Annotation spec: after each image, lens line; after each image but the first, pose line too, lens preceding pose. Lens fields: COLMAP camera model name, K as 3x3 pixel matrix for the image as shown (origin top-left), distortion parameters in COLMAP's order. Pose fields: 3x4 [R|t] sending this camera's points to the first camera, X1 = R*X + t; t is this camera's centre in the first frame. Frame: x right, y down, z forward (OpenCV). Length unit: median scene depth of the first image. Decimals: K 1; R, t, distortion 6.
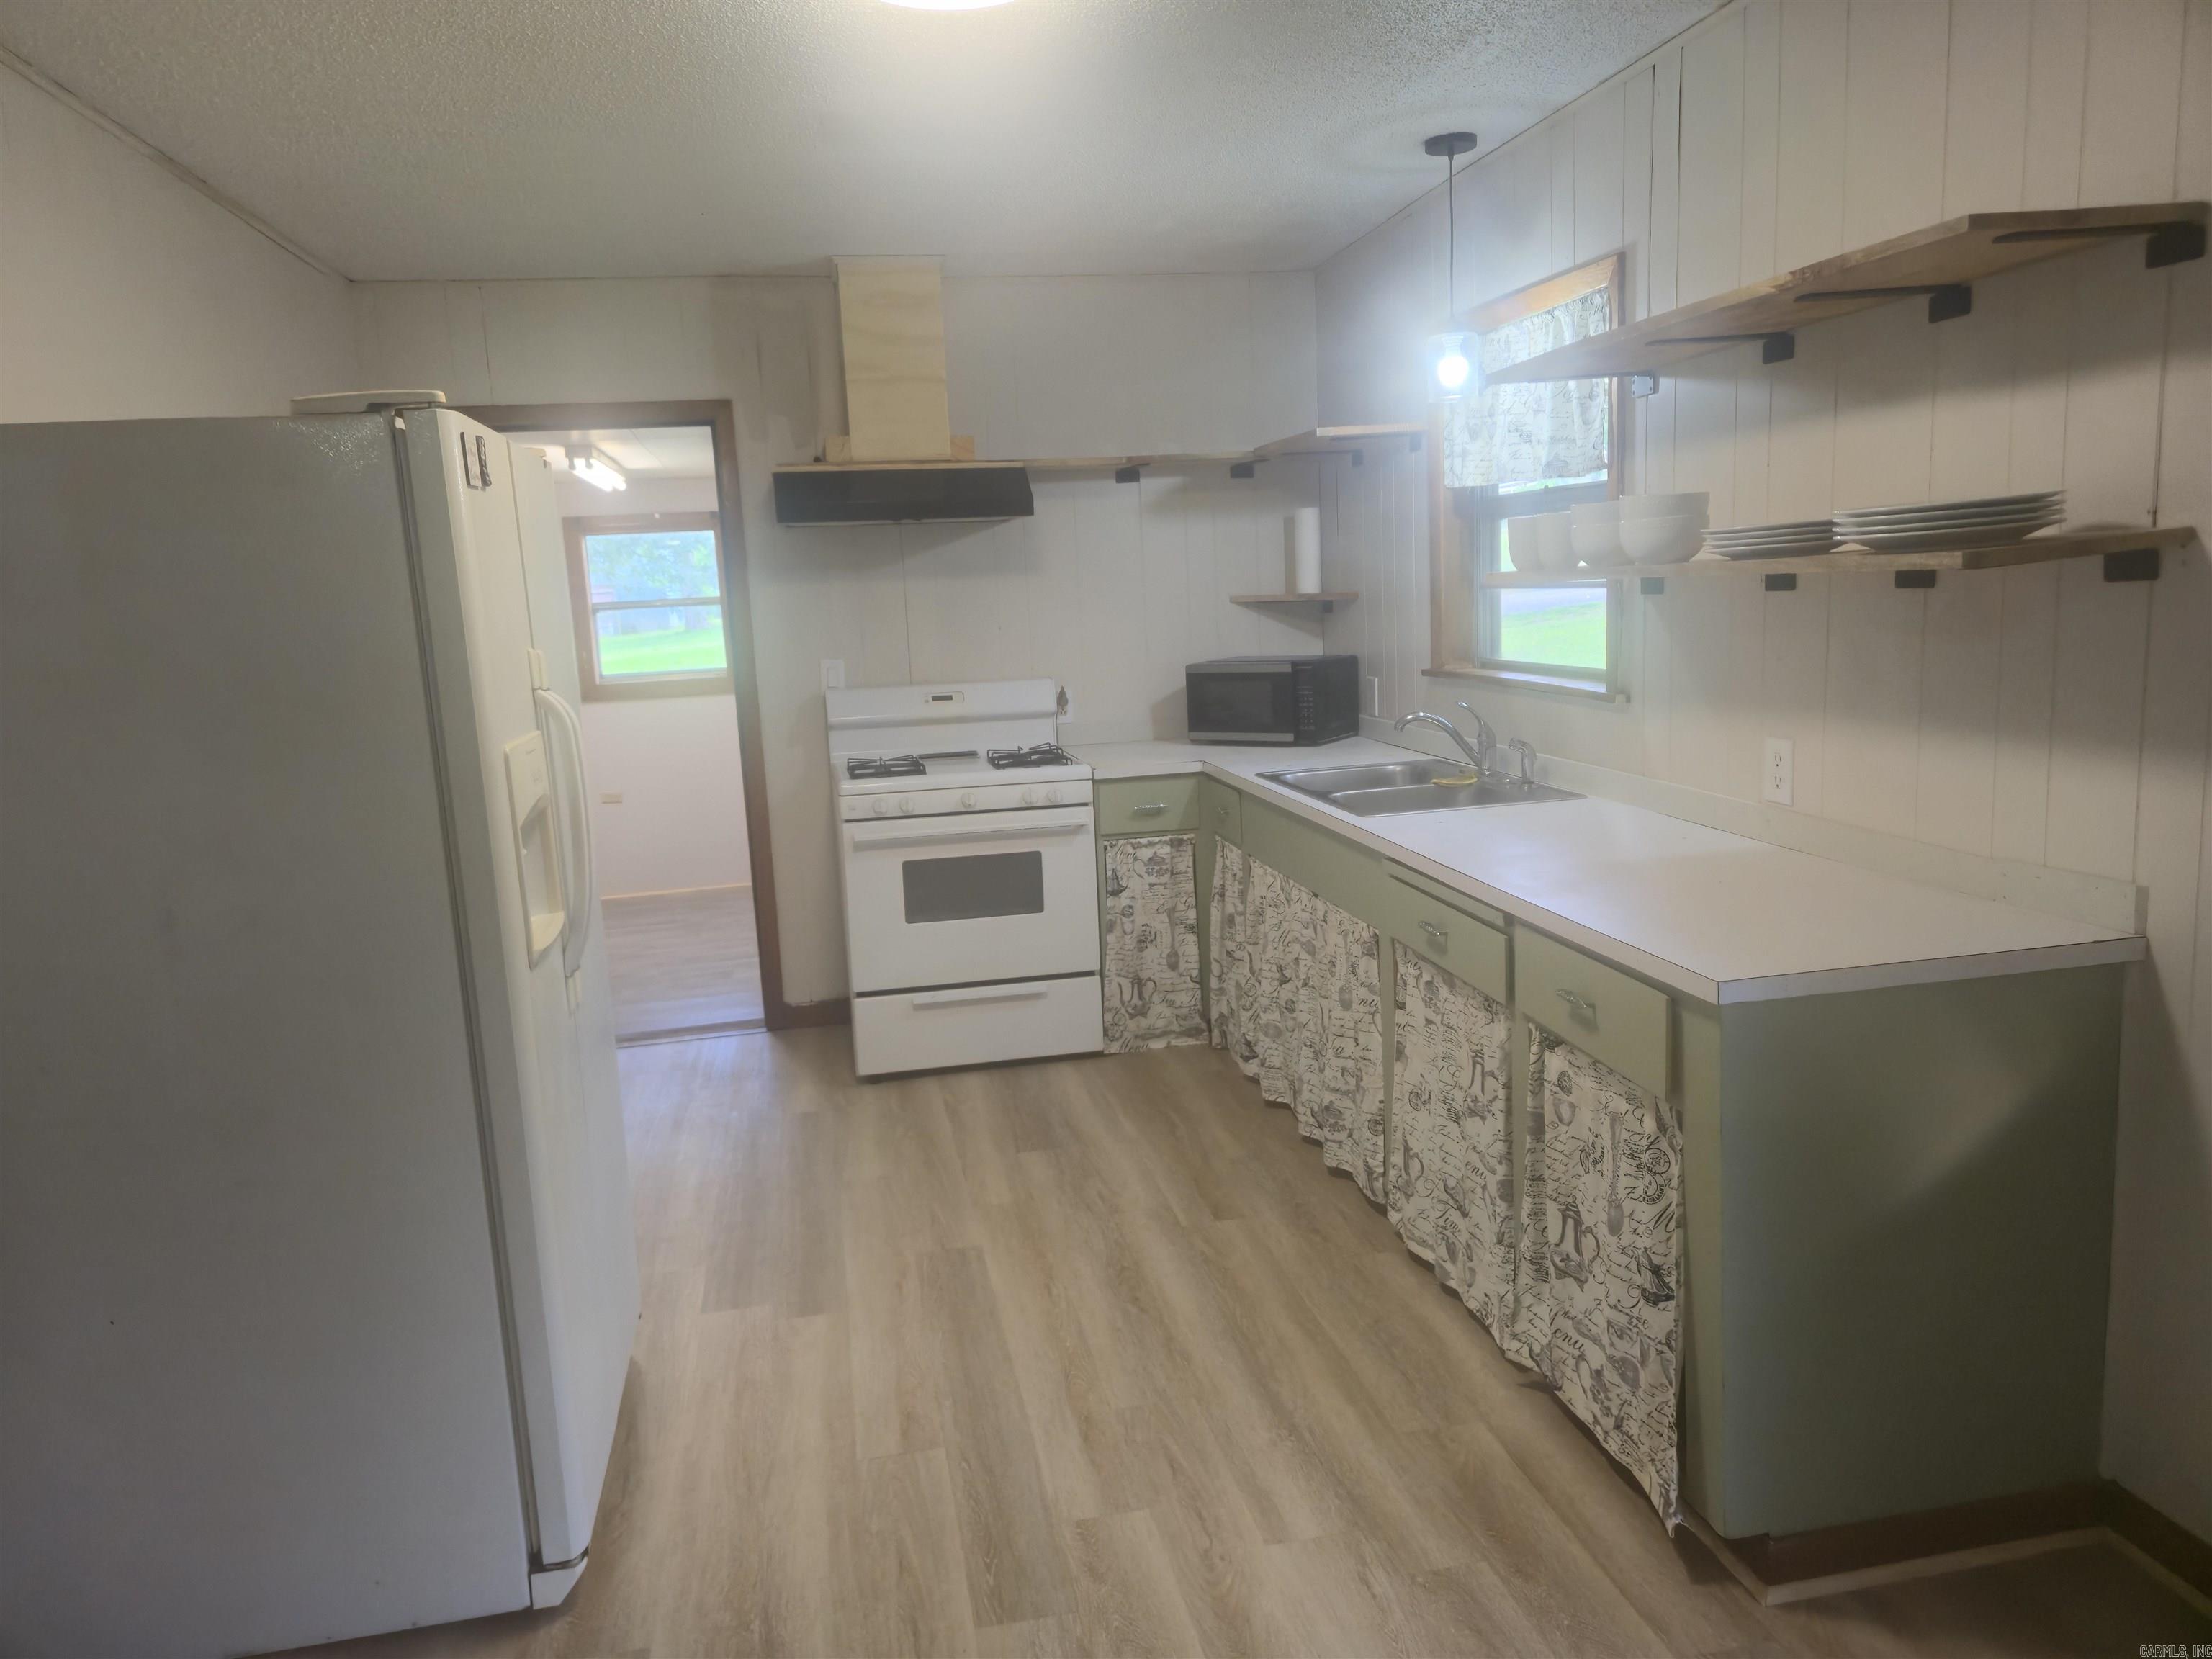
lens RADIAL K [[1437.1, 0, 1094.7], [0, 1437.1, 826.2], [0, 0, 1]] dist [0.075020, -0.070763]
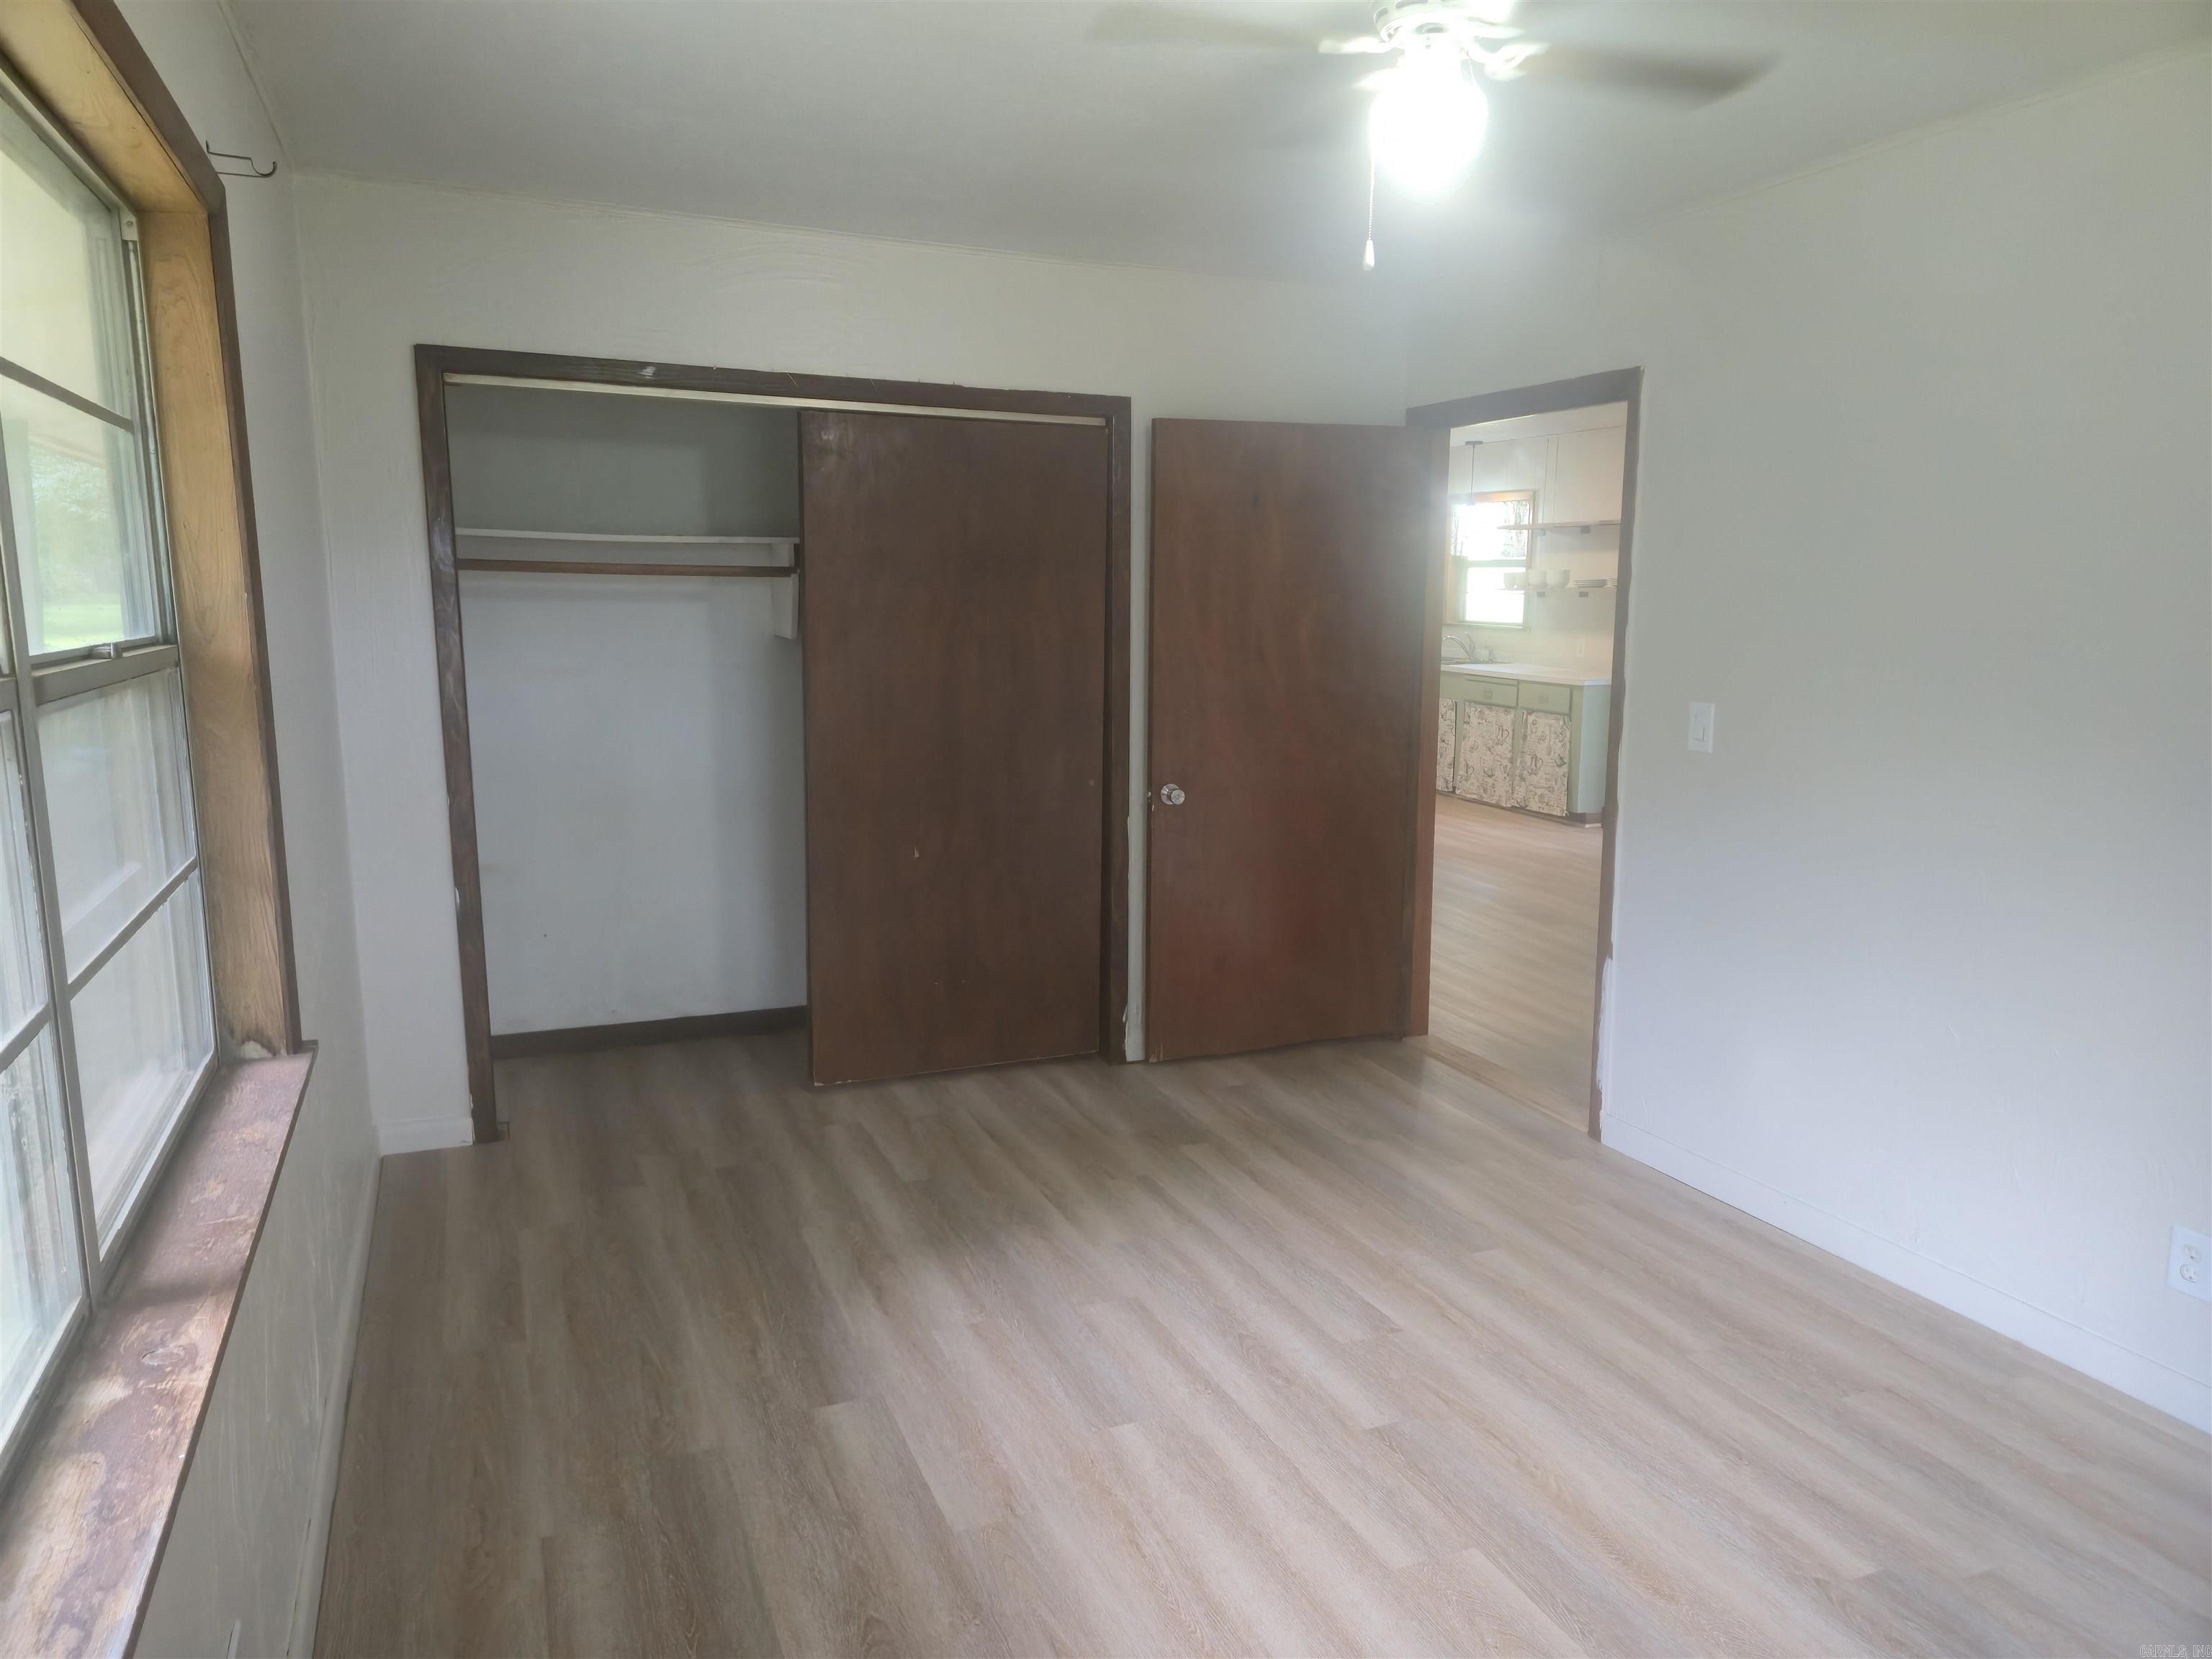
lens RADIAL K [[1437.1, 0, 1094.7], [0, 1437.1, 826.2], [0, 0, 1]] dist [0.075020, -0.070763]
pose [[0.976067, 0.022378, 0.216317, -1.442239], [-0.022544, 0.999744, -0.001703, 0.428686], [-0.216299, -0.003215, 0.976322, -2.195151]]
